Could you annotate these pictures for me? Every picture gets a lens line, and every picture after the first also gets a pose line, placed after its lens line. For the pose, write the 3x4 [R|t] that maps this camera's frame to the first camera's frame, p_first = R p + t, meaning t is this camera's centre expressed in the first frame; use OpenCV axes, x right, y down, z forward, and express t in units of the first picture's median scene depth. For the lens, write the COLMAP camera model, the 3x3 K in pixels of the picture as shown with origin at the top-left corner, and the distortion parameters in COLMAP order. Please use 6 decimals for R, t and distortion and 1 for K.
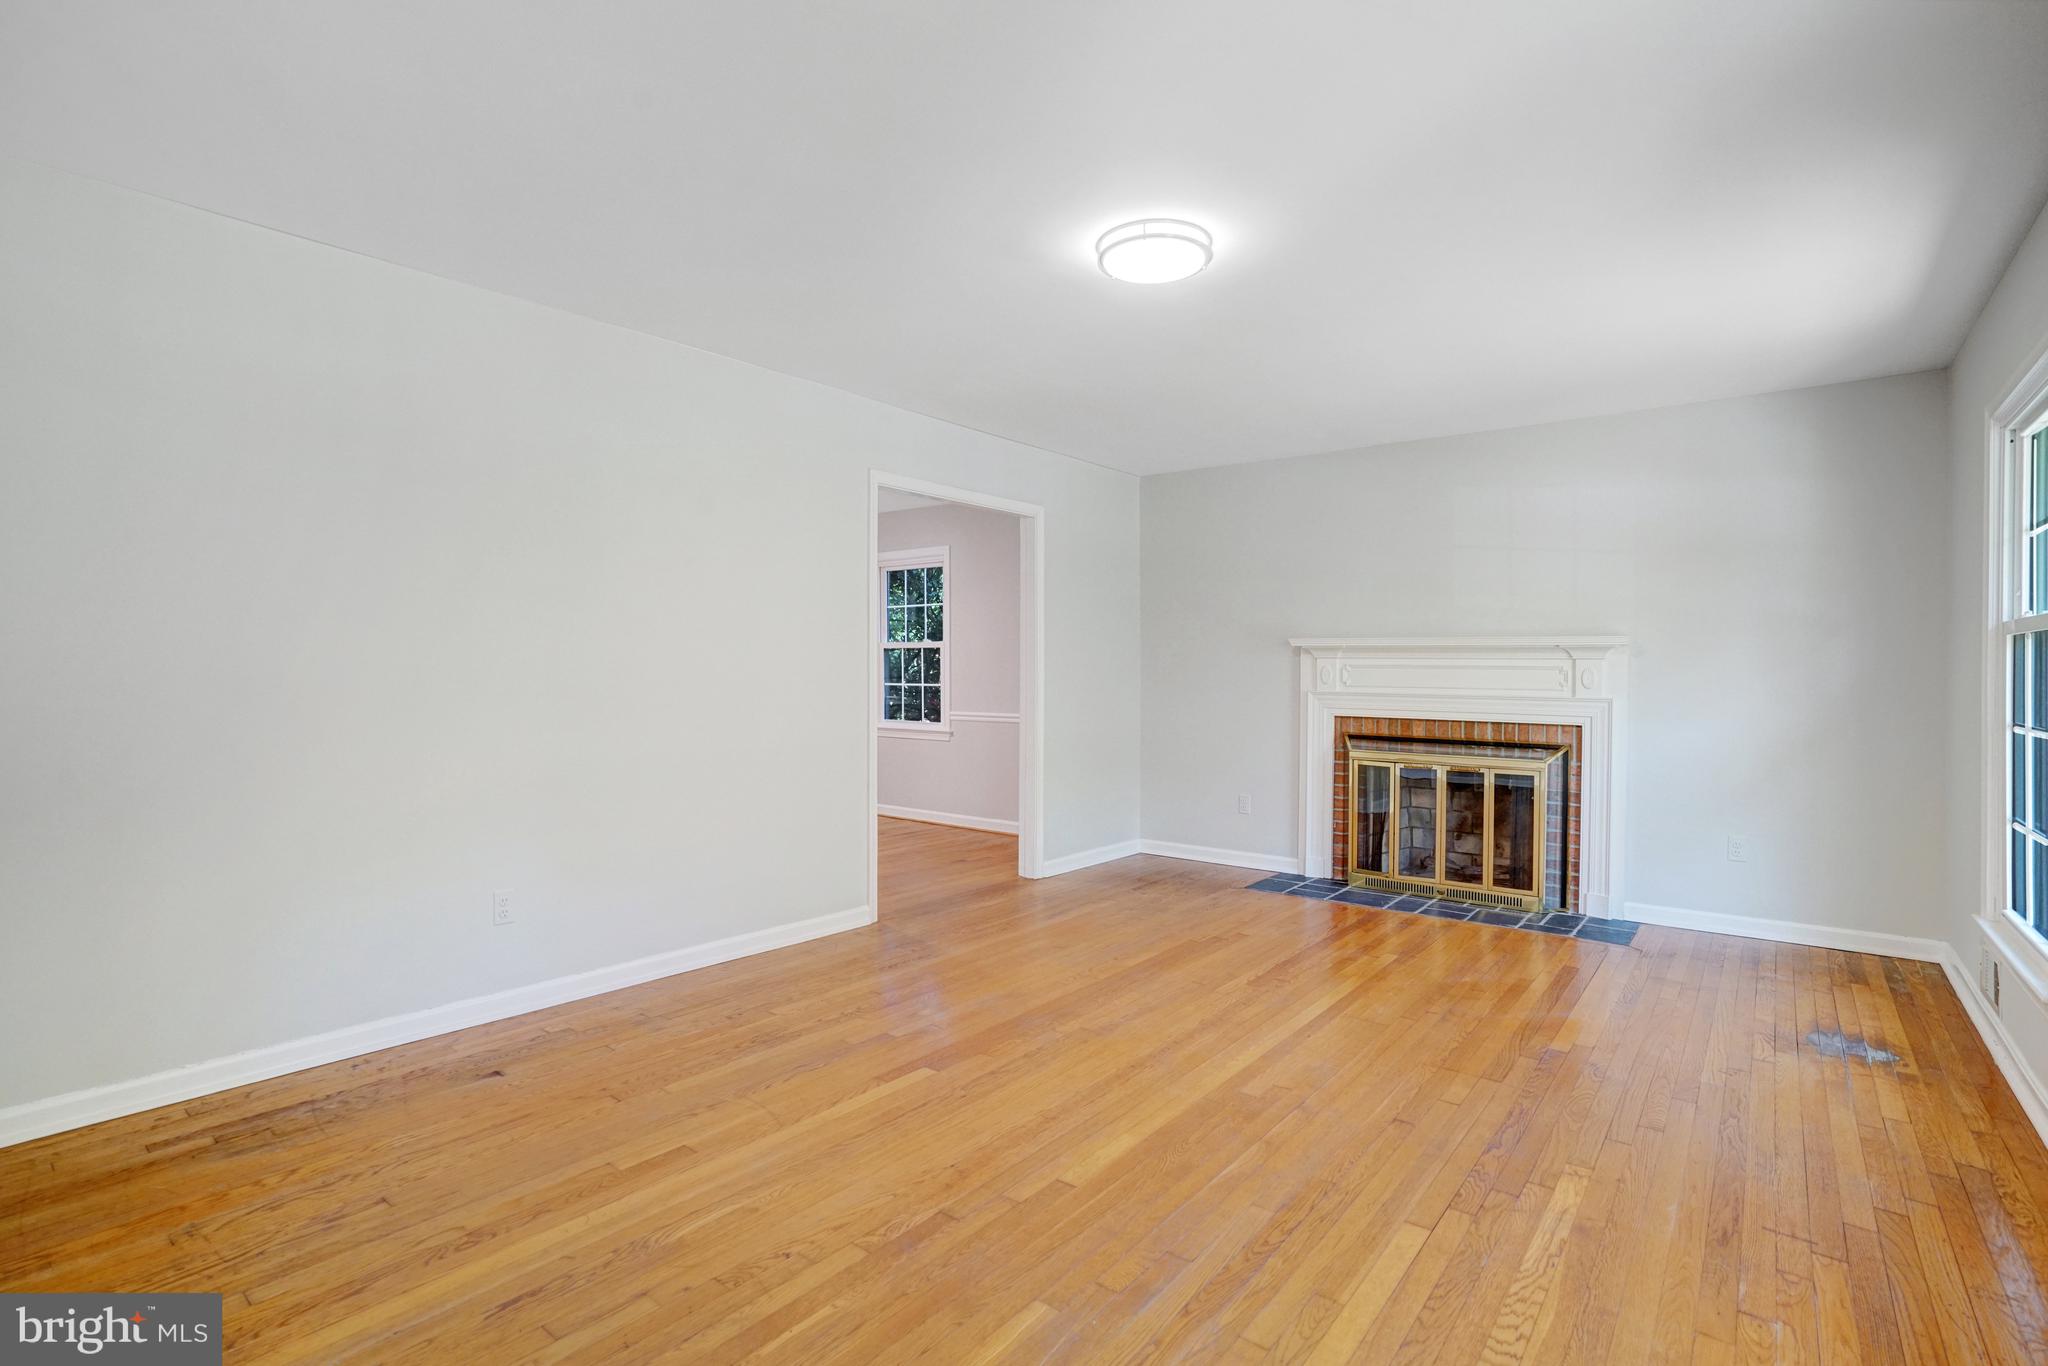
lens RADIAL K [[988.5, 0, 1030.2], [0, 988.5, 673.5], [0, 0, 1]] dist [-0.003949, 0.000732]
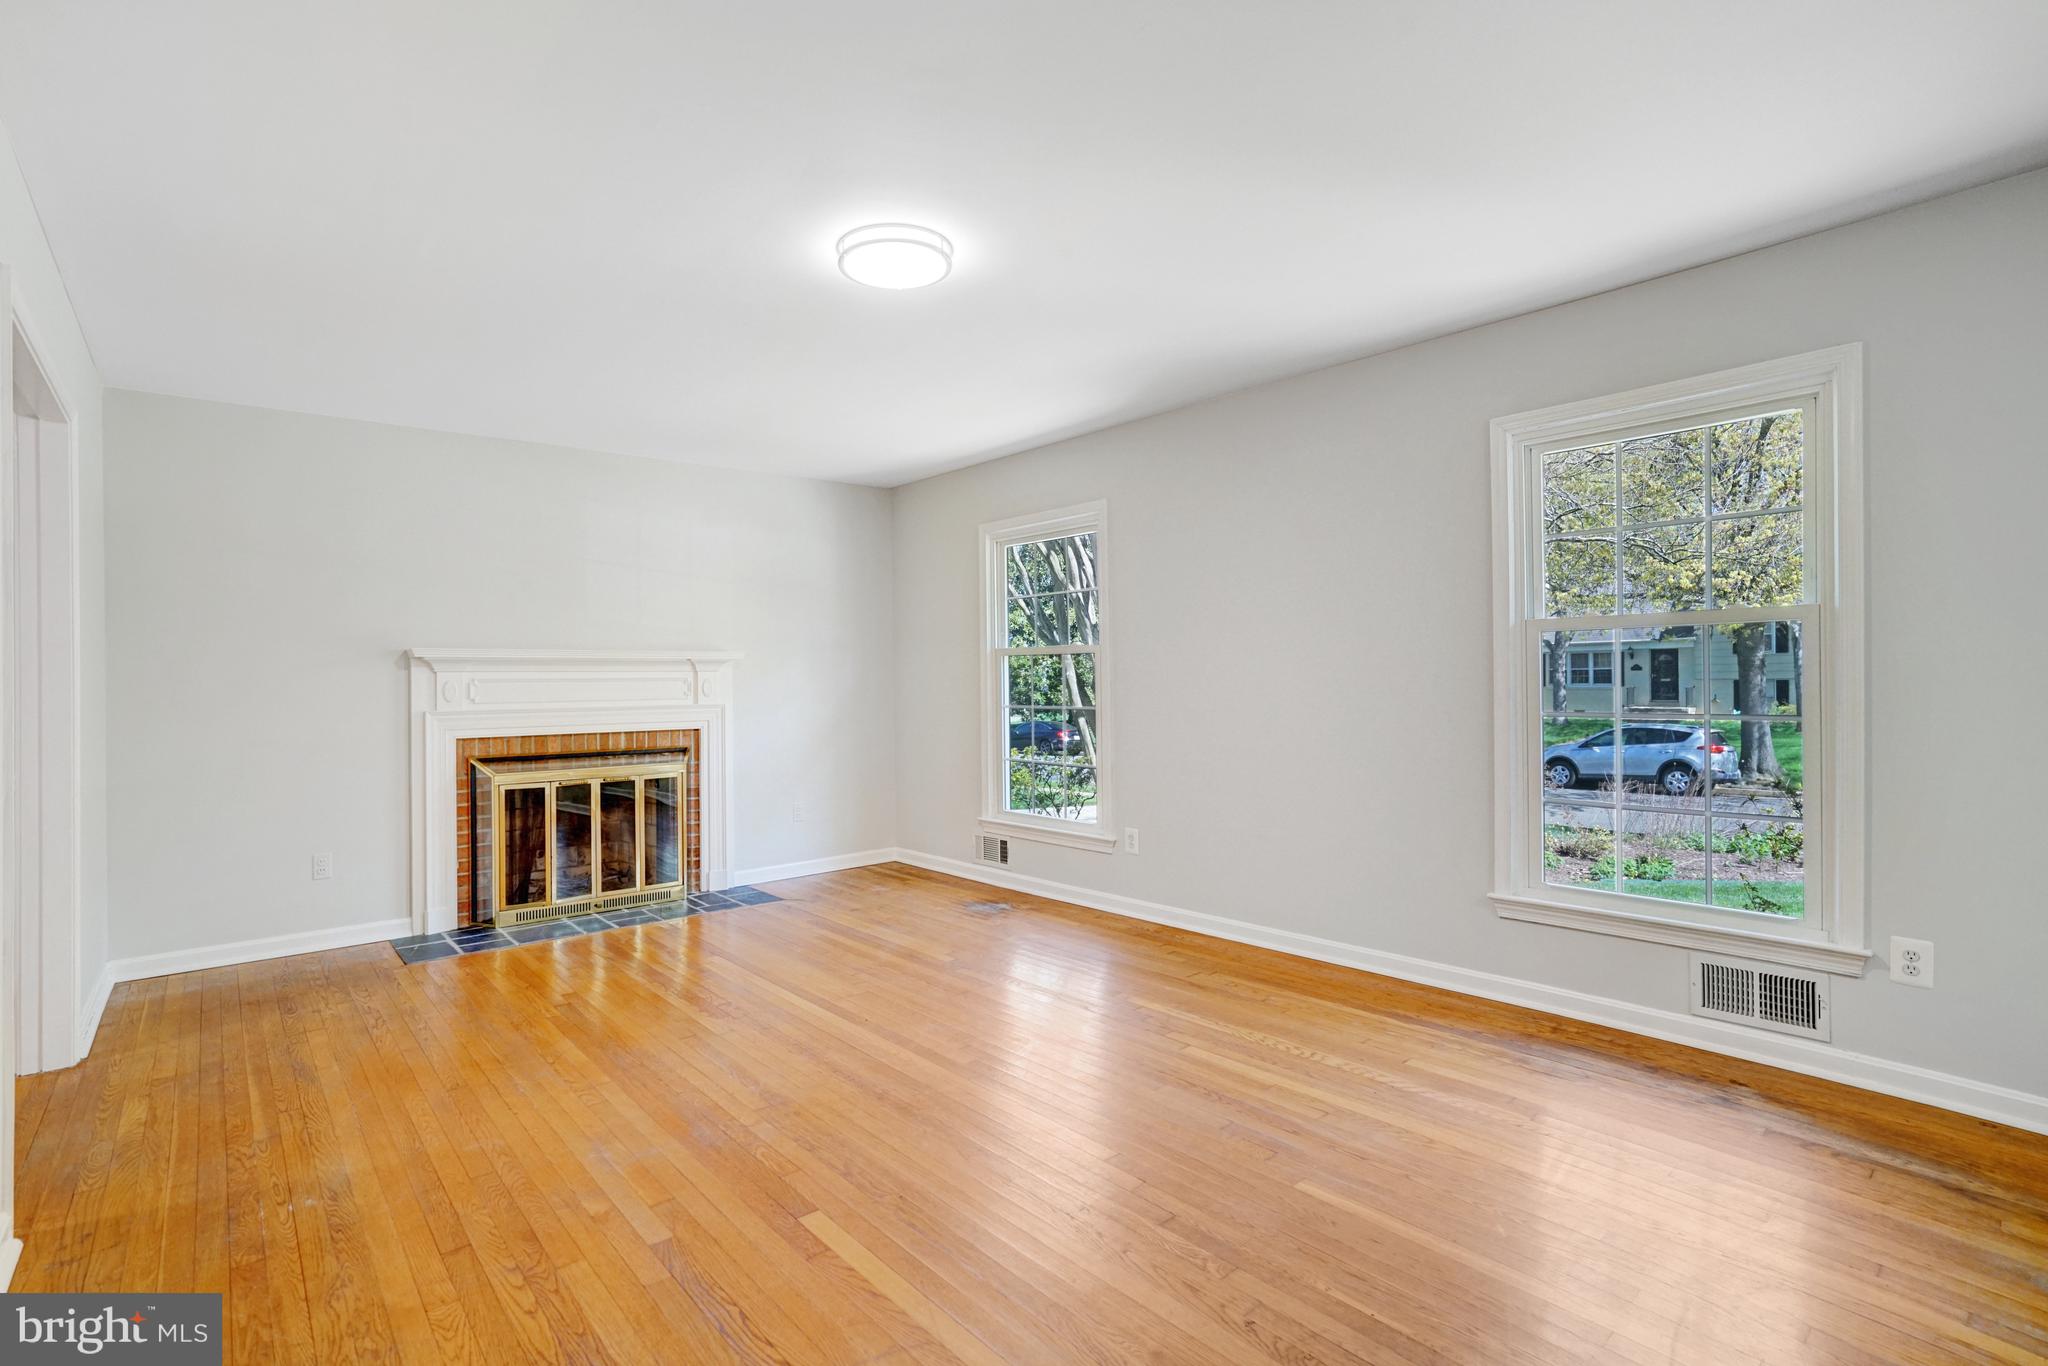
lens RADIAL K [[955.4, 0, 1008.3], [0, 955.4, 679.5], [0, 0, 1]] dist [-0.036255, 0.017742]
pose [[0.199021, -0.008776, 0.979956, -0.460713], [0.019613, 0.999795, 0.004970, -0.003461], [-0.979799, 0.018231, 0.199153, 0.420250]]
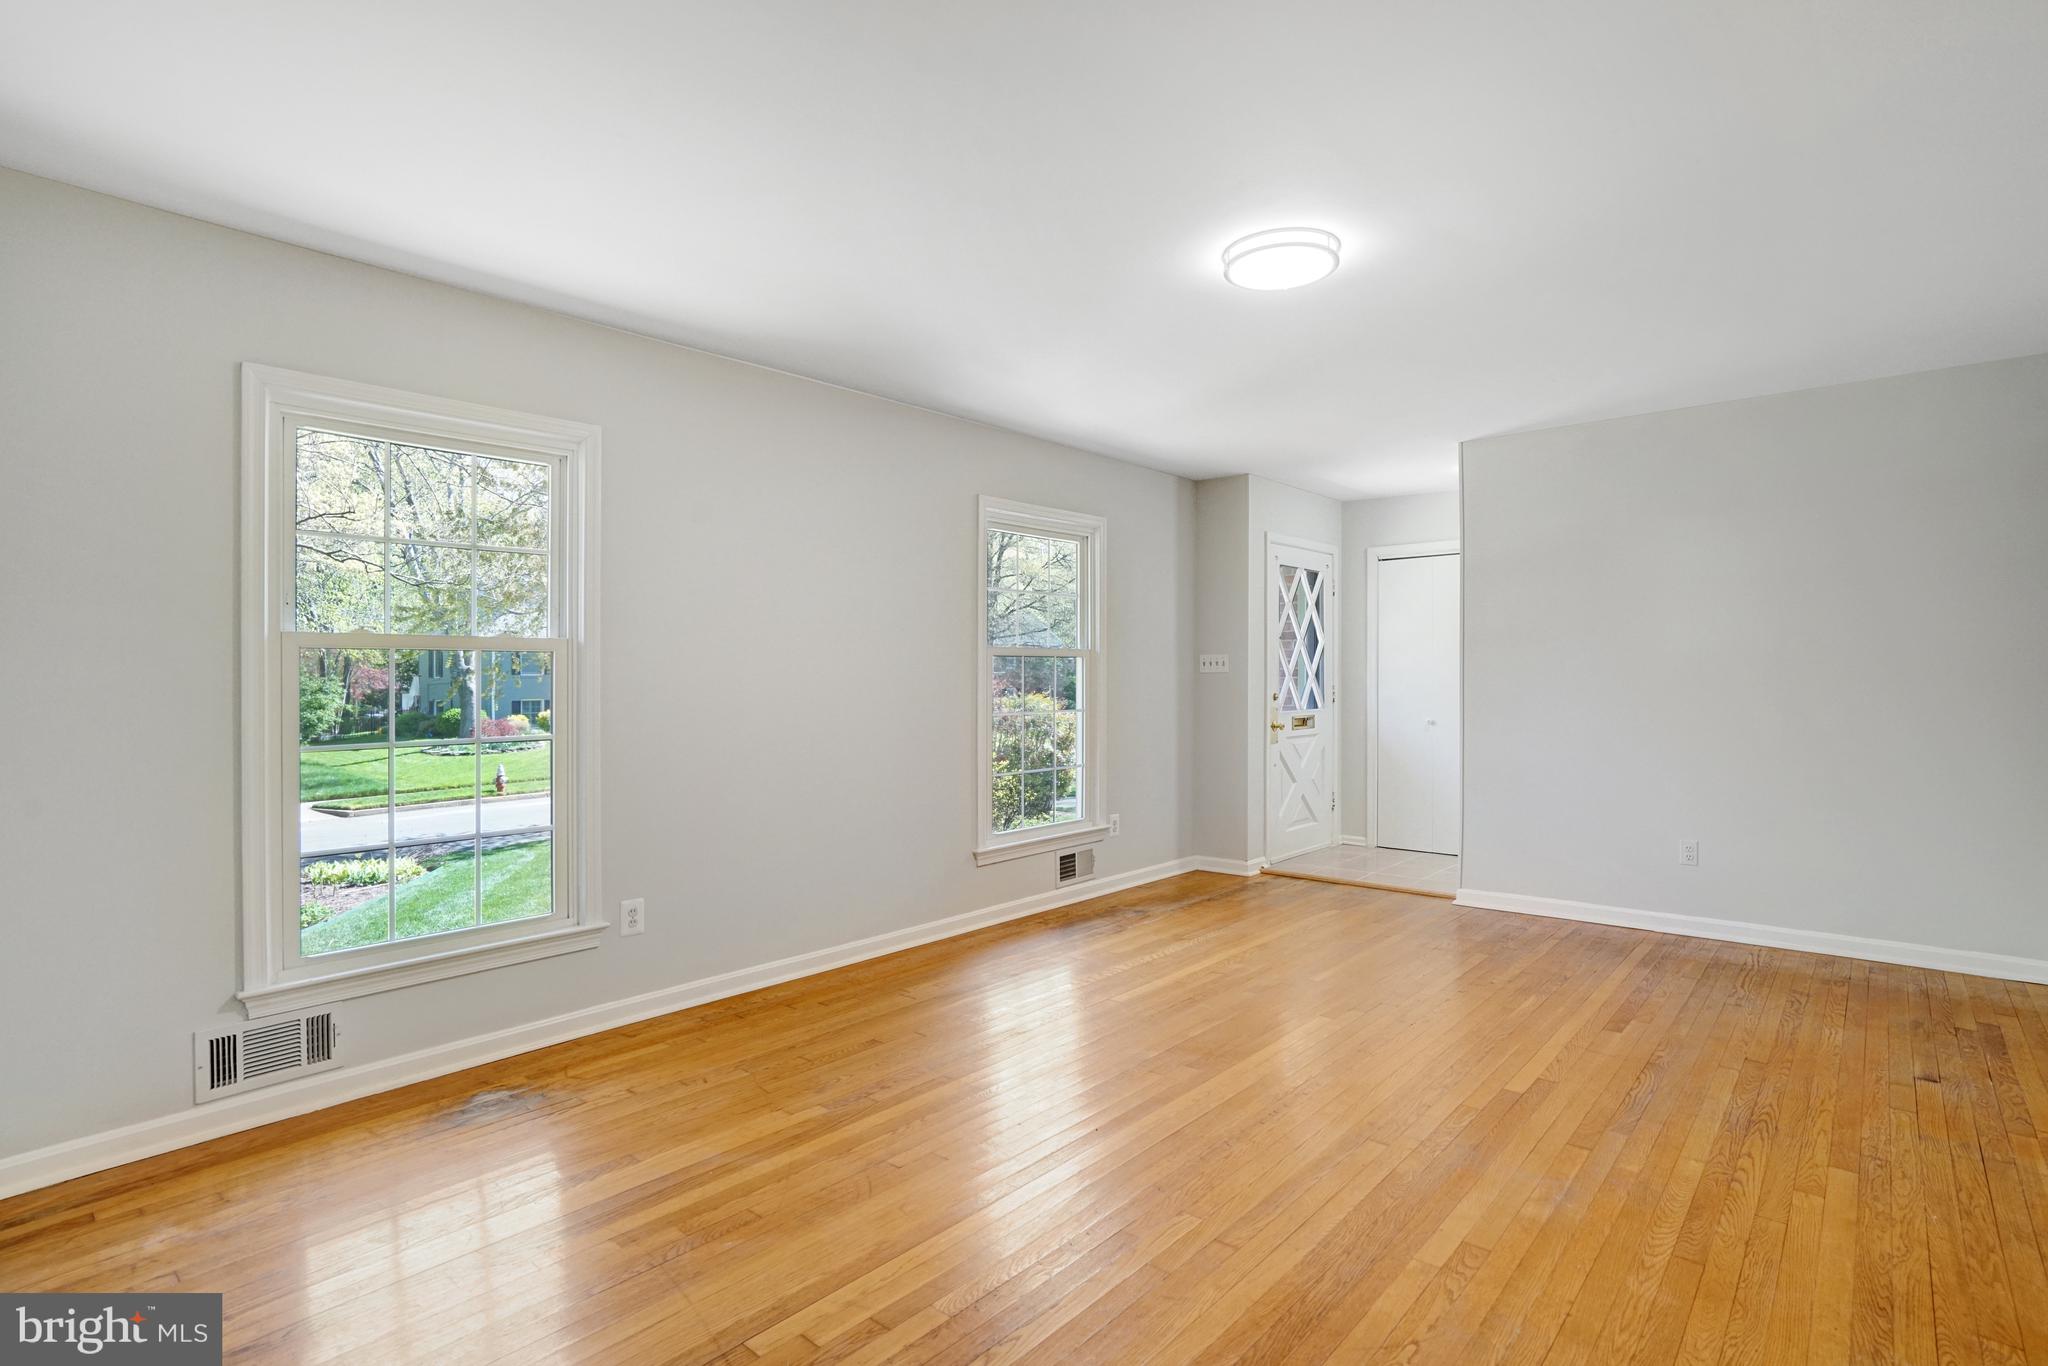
lens RADIAL K [[998.9, 0, 1035.0], [0, 998.9, 693.9], [0, 0, 1]] dist [-0.002417, -0.000489]
pose [[-0.998531, 0.012642, 0.052696, 0.188466], [0.012909, 0.999905, 0.004737, 0.008431], [-0.052632, 0.005410, -0.998599, 1.195482]]
